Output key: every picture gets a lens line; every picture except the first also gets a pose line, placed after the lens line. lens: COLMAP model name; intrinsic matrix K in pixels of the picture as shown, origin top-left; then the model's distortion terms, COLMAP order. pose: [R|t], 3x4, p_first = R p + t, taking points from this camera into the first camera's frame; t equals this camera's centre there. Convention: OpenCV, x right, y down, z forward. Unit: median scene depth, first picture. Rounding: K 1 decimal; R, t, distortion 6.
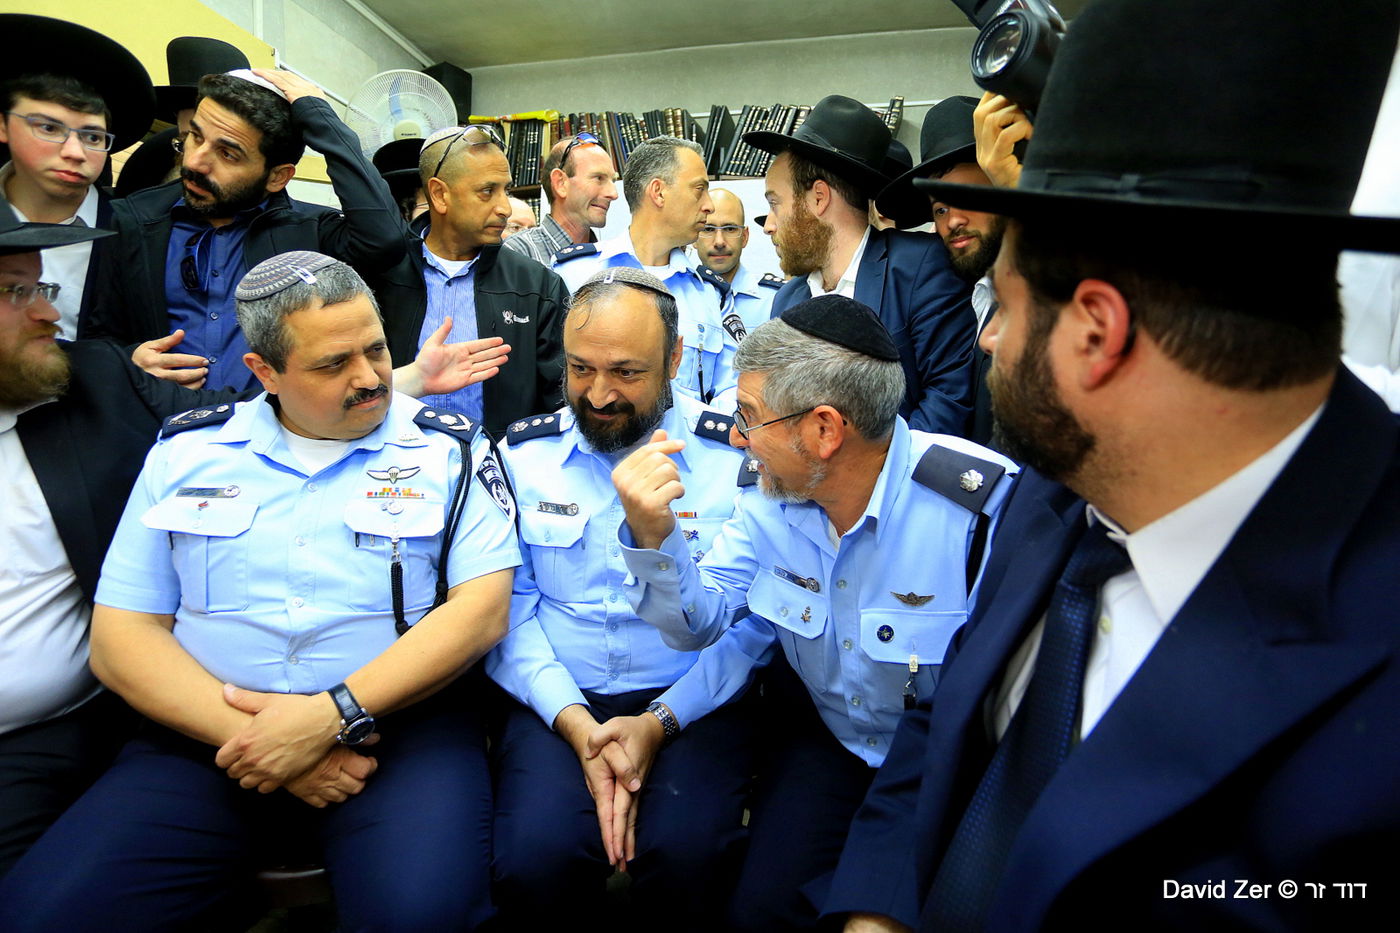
lens RADIAL K [[742.2, 0, 700.0], [0, 742.2, 466.5], [0, 0, 1]] dist [-0.024482, 0.028072]
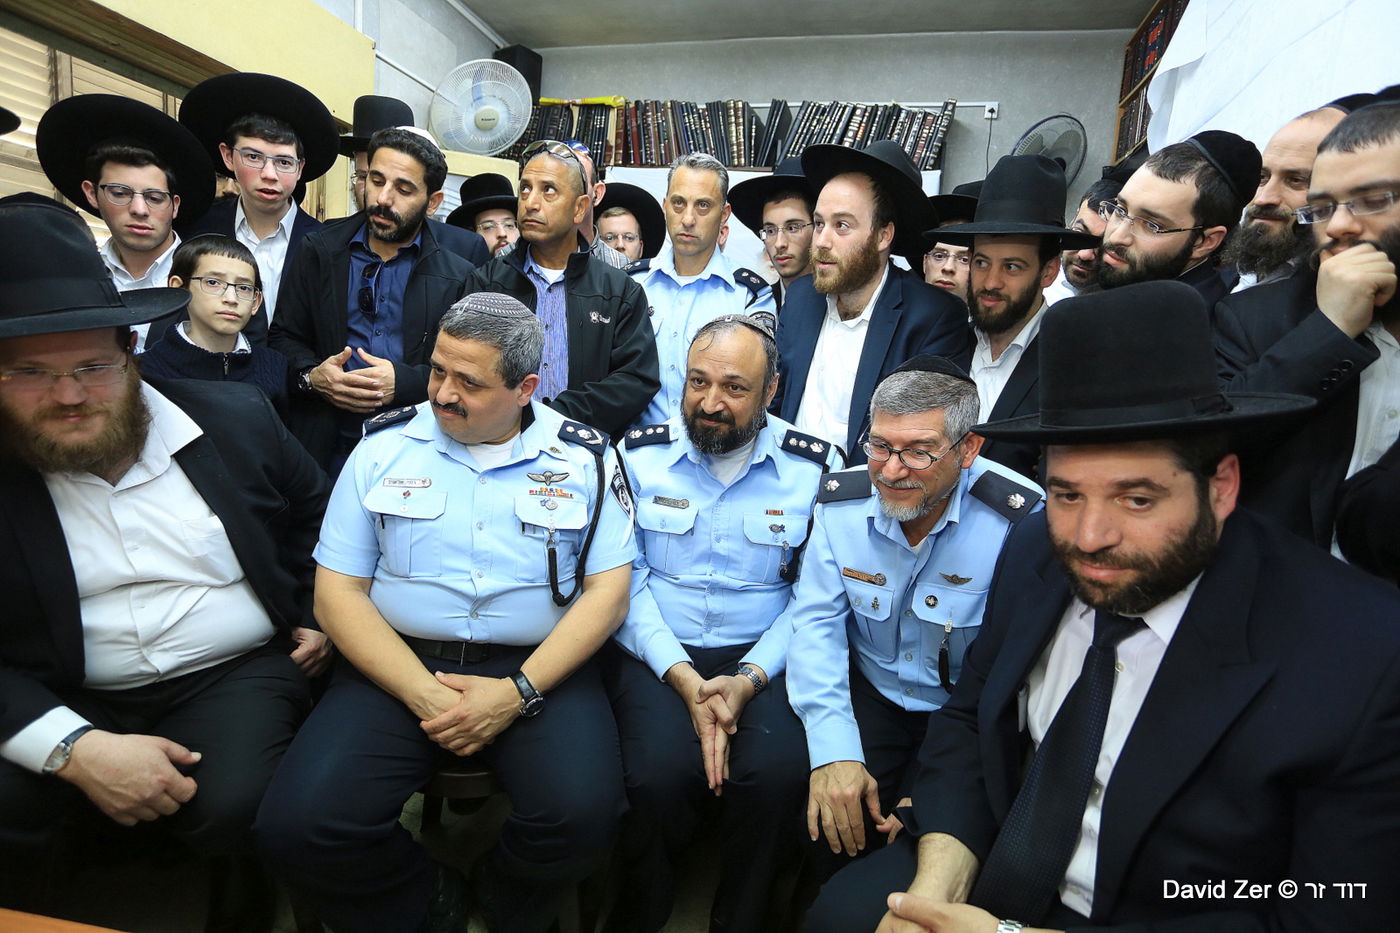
lens RADIAL K [[742.2, 0, 700.0], [0, 742.2, 466.5], [0, 0, 1]] dist [-0.024482, 0.028072]
pose [[0.998830, 0.044808, -0.018202, -0.043938], [-0.043463, 0.996701, 0.068546, -0.035050], [0.021213, -0.067675, 0.997482, -0.086031]]
